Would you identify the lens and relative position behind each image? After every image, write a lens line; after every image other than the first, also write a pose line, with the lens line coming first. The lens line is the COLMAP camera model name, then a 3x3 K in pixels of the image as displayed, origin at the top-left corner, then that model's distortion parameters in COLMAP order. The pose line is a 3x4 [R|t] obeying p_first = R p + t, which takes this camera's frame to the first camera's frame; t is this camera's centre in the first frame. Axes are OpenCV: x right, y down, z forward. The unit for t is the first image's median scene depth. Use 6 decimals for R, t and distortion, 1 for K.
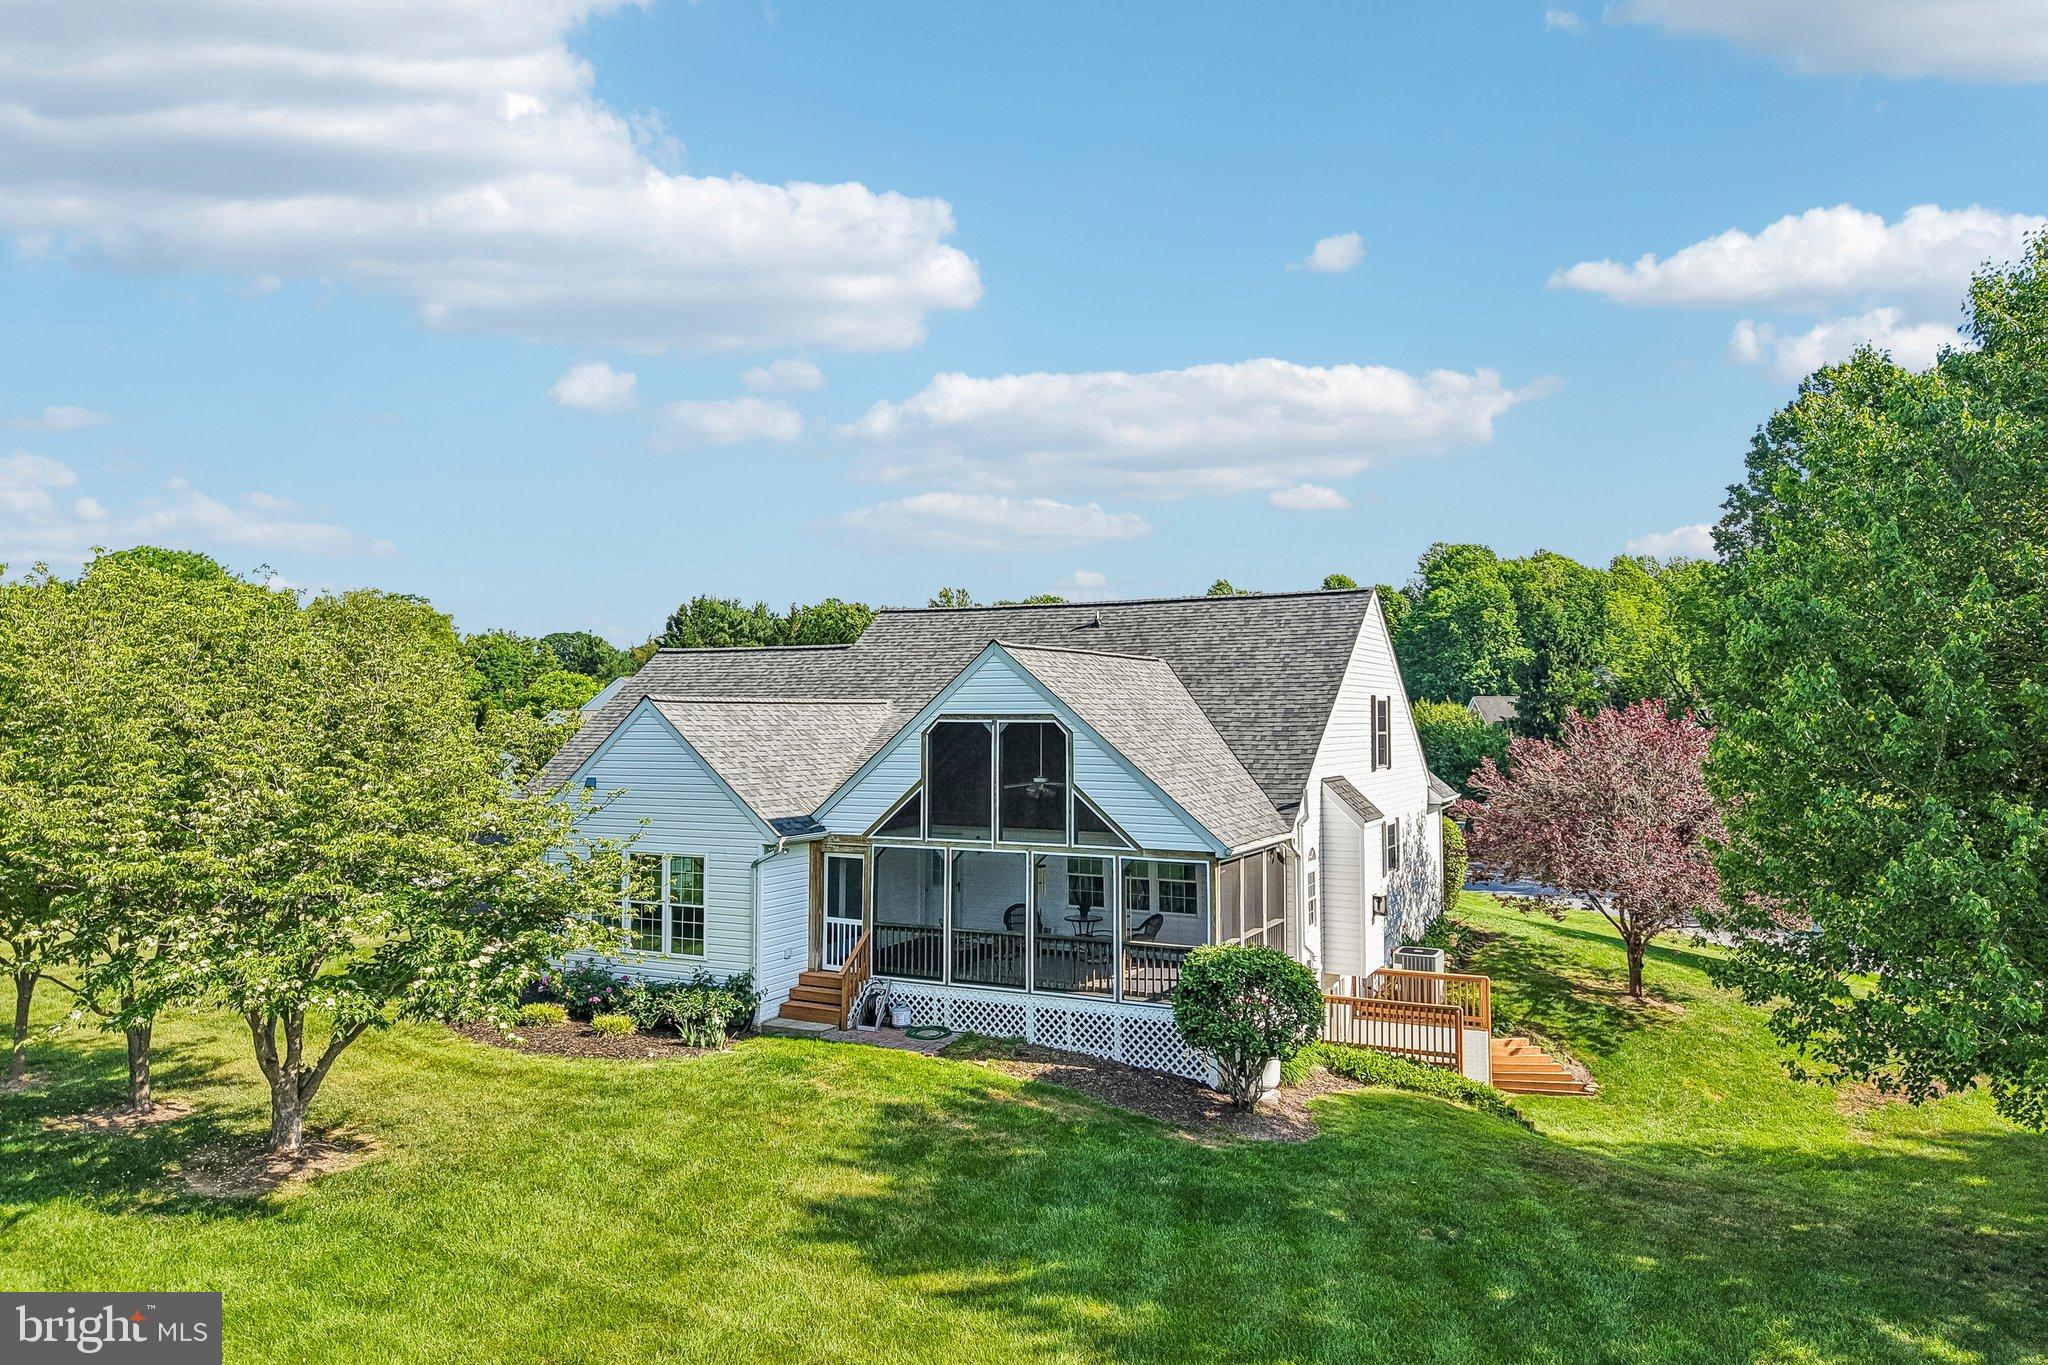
lens RADIAL K [[1349.8, 0, 1035.5], [0, 1349.8, 677.8], [0, 0, 1]] dist [0.033042, -0.035242]
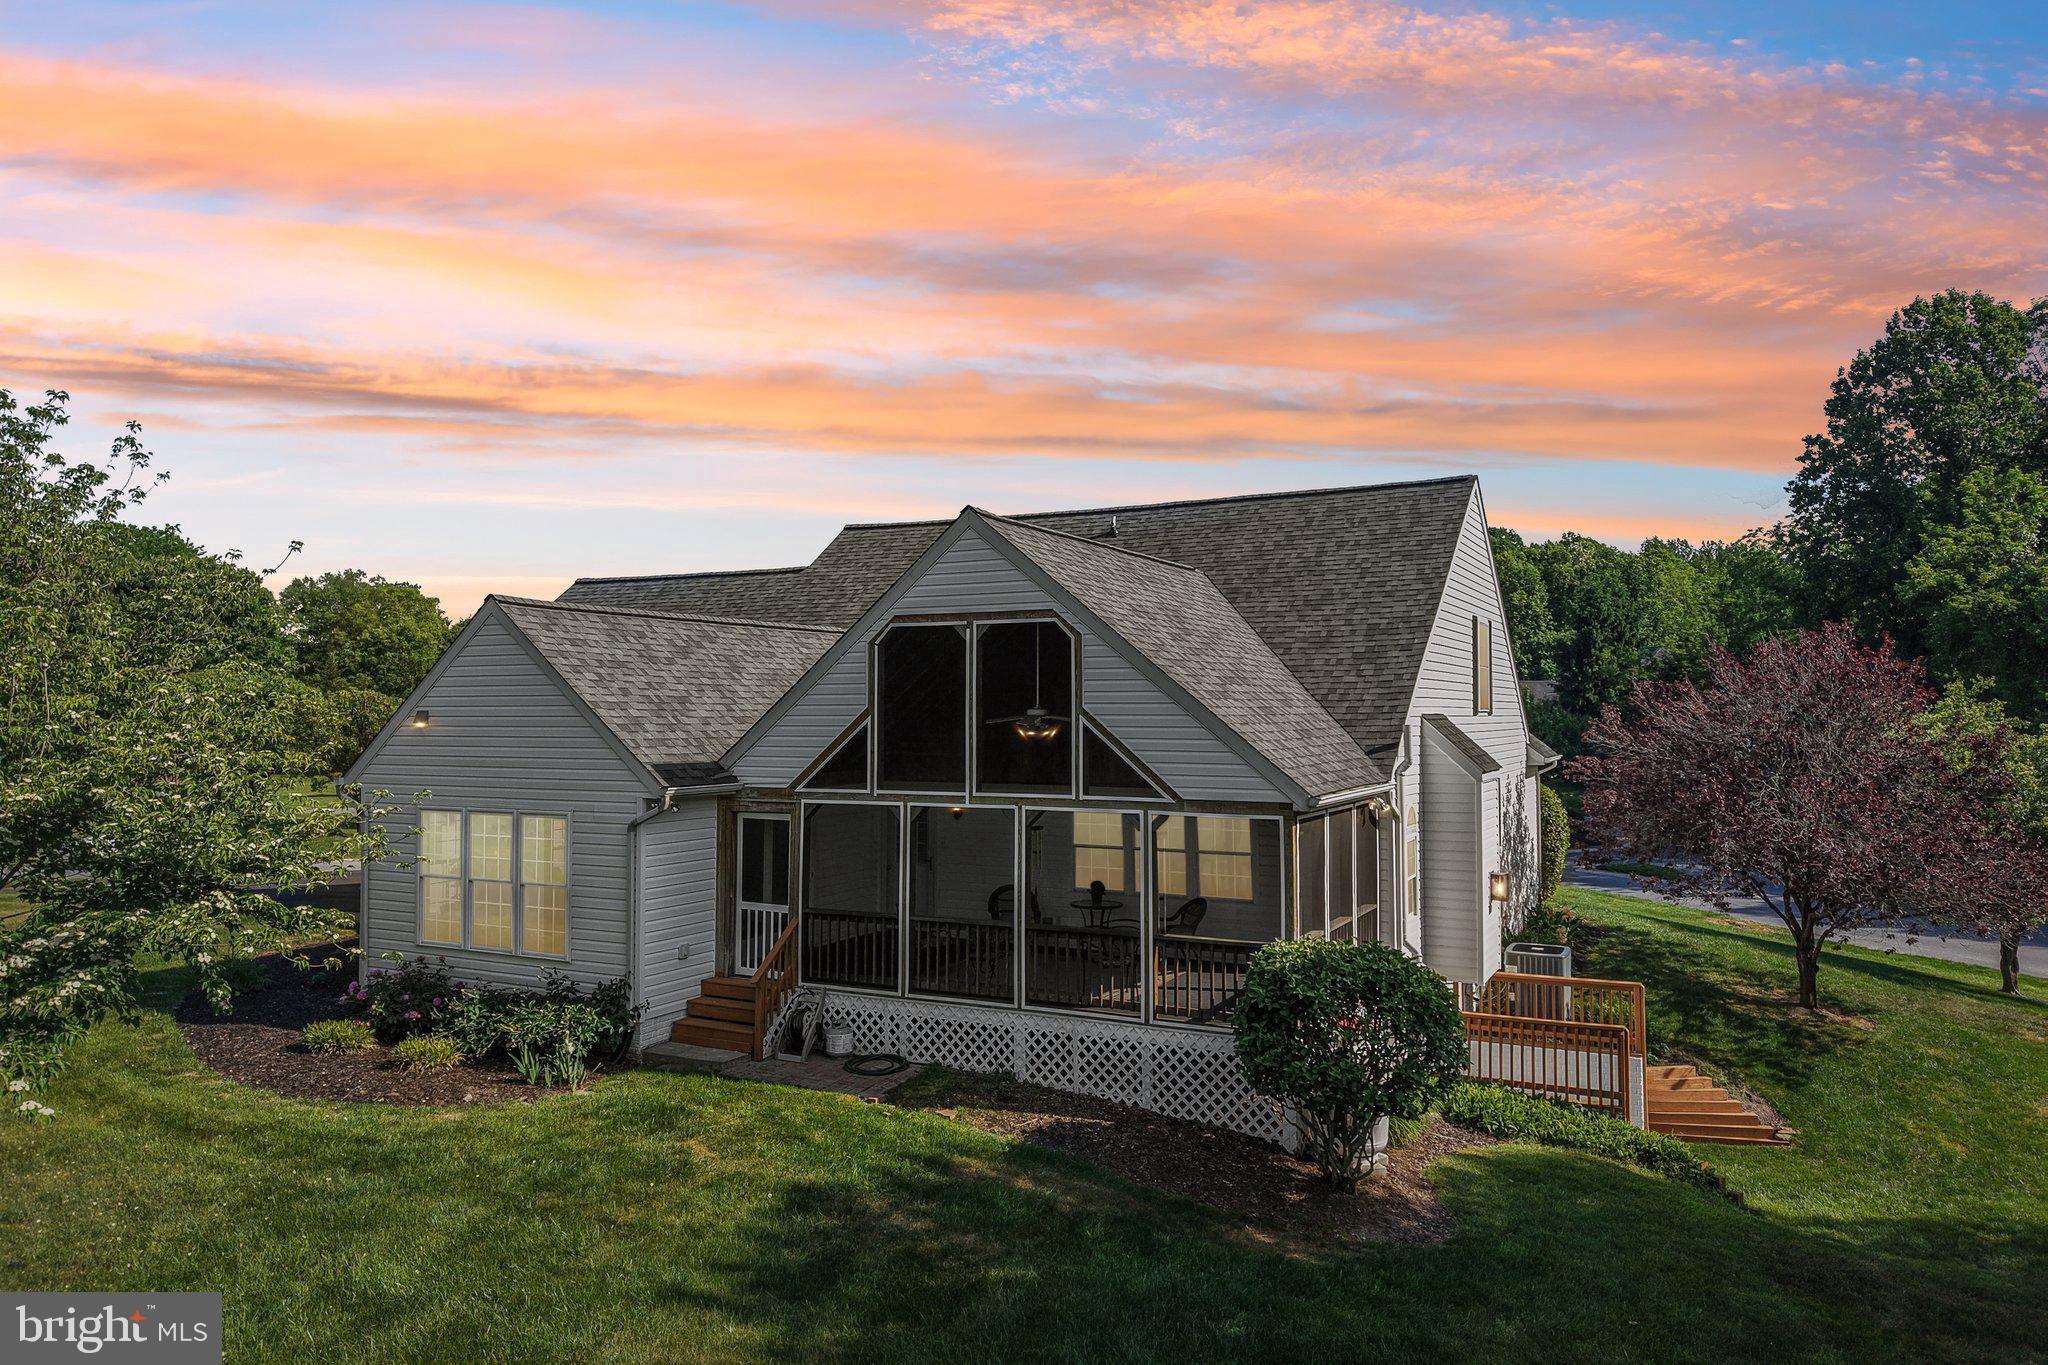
lens RADIAL K [[1349.8, 0, 1036.1], [0, 1349.8, 689.9], [0, 0, 1]] dist [0.033042, -0.035242]
pose [[0.999977, -0.000261, -0.006719, 0.008483], [0.000331, 0.999946, 0.010352, 0.058428], [0.006716, -0.010354, 0.999924, 0.289051]]
